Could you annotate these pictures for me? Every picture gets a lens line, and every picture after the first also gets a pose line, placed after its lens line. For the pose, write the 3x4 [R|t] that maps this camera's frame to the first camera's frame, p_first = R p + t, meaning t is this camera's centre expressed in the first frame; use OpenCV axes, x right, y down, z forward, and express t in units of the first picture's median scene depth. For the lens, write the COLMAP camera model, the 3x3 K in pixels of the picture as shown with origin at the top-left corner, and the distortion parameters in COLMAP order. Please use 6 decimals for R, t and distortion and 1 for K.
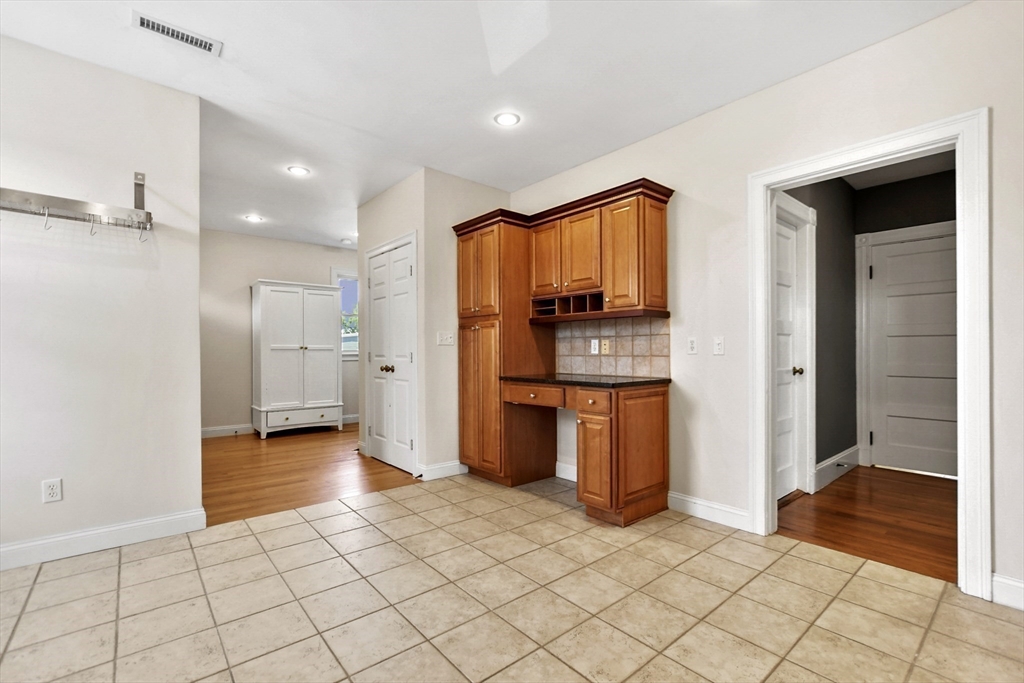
lens RADIAL K [[456.5, 0, 511.1], [0, 456.5, 349.8], [0, 0, 1]] dist [-0.014377, 0.002805]
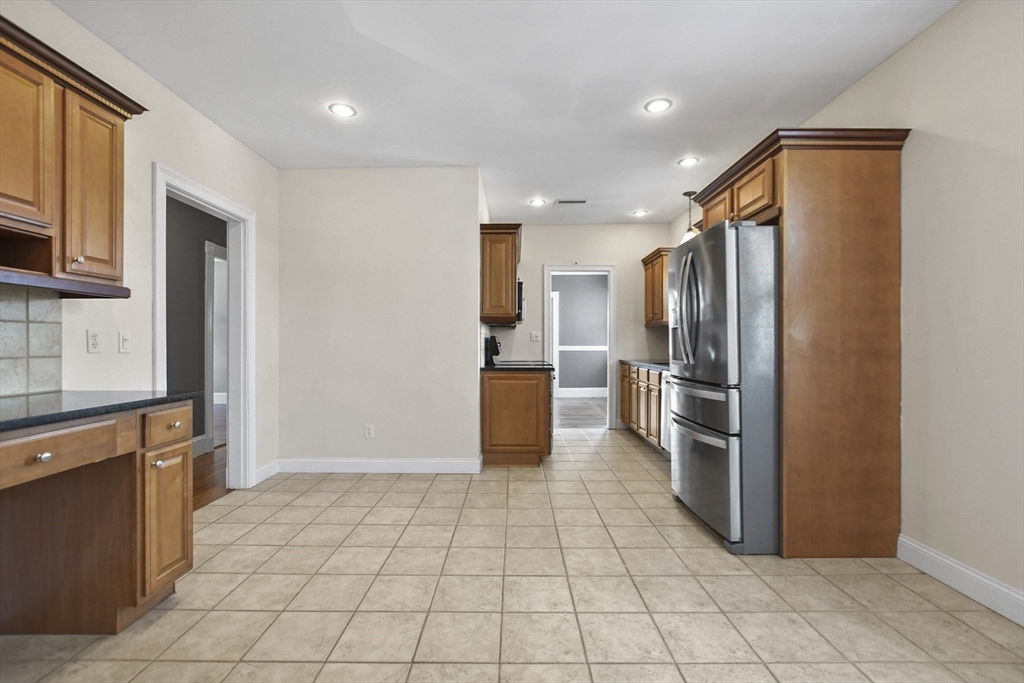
lens RADIAL K [[456.5, 0, 512.7], [0, 456.5, 344.1], [0, 0, 1]] dist [-0.014377, 0.002805]
pose [[-0.763482, 0.007617, 0.645784, -0.475352], [0.005071, 0.999970, -0.005801, 0.002603], [-0.645809, -0.001154, -0.763498, 0.905227]]
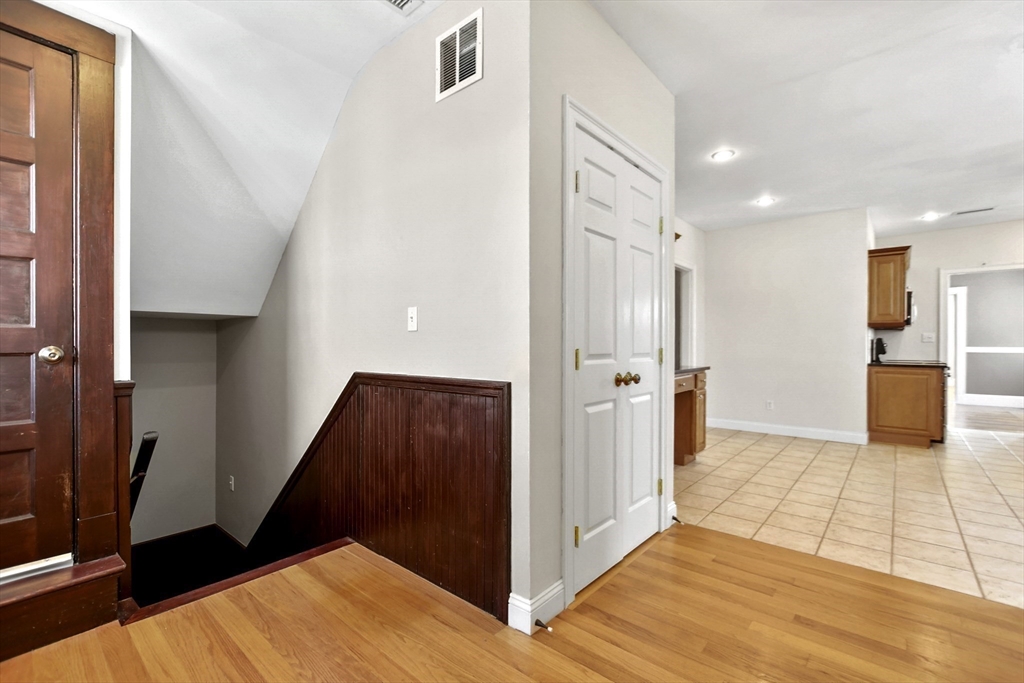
lens RADIAL K [[456.5, 0, 506.3], [0, 456.5, 345.3], [0, 0, 1]] dist [-0.014377, 0.002805]
pose [[-0.156060, 0.002781, 0.987744, -0.895114], [-0.002973, 0.999990, -0.003285, 0.005377], [-0.987743, -0.003450, -0.156050, 1.416234]]
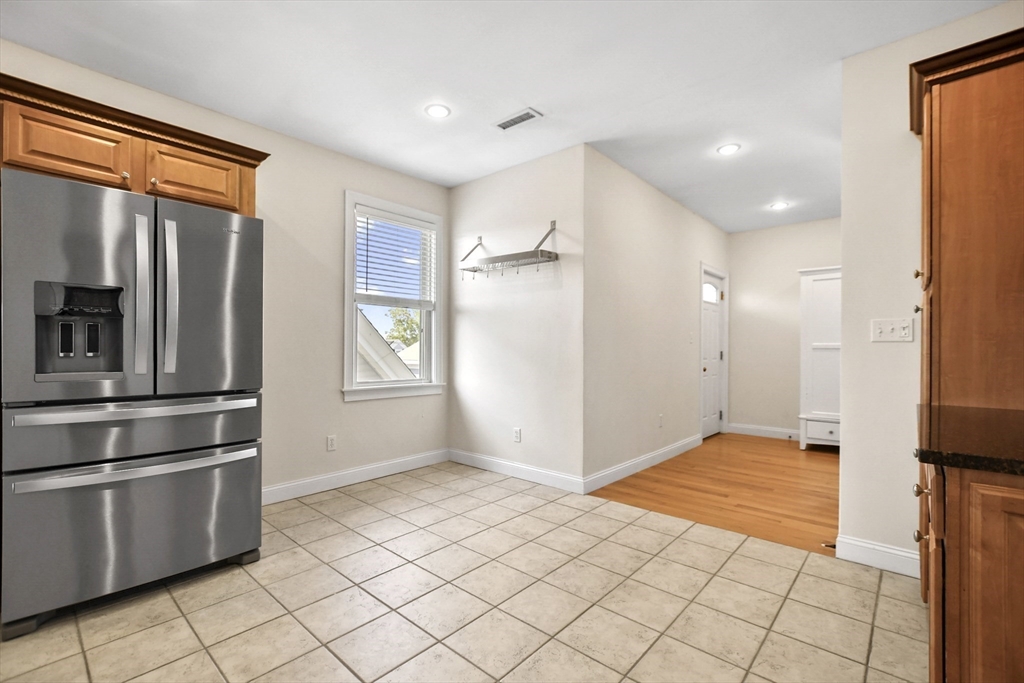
lens RADIAL K [[456.5, 0, 504.8], [0, 456.5, 351.6], [0, 0, 1]] dist [-0.014377, 0.002805]
pose [[0.132771, 0.012069, -0.991073, 0.377008], [-0.005545, 0.999919, 0.011434, -0.002394], [0.991131, 0.003977, 0.132828, 0.468165]]
